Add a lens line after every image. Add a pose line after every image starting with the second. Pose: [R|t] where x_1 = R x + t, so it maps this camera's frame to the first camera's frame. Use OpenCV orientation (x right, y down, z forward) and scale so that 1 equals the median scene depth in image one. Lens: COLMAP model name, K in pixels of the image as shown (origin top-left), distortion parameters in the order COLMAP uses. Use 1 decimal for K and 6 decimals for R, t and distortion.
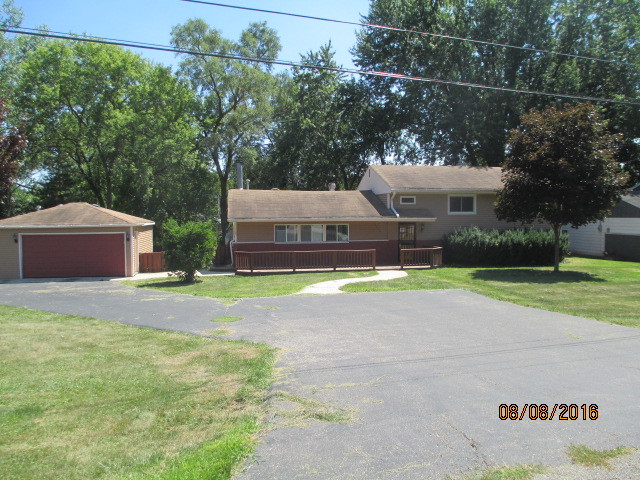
lens RADIAL K [[526.2, 0, 320.0], [0, 526.2, 240.0], [0, 0, 1]] dist [-0.007111, -0.004658]
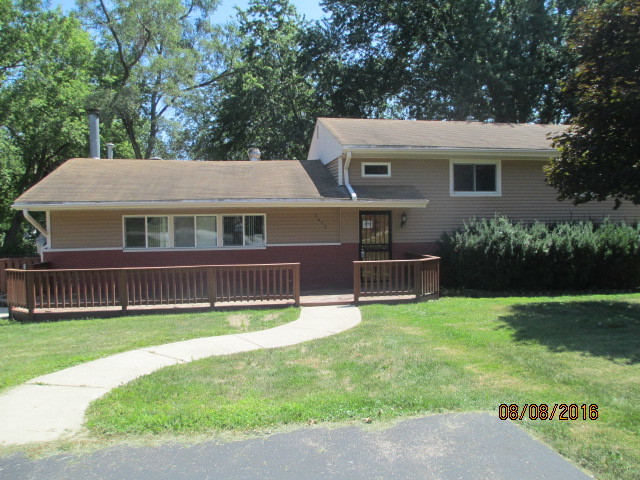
lens RADIAL K [[526.2, 0, 320.0], [0, 526.2, 240.0], [0, 0, 1]] dist [-0.007111, -0.004658]
pose [[0.999980, -0.005528, -0.003205, 0.113020], [0.005489, 0.999914, -0.011890, 0.003010], [0.003270, 0.011872, 0.999924, 0.468802]]
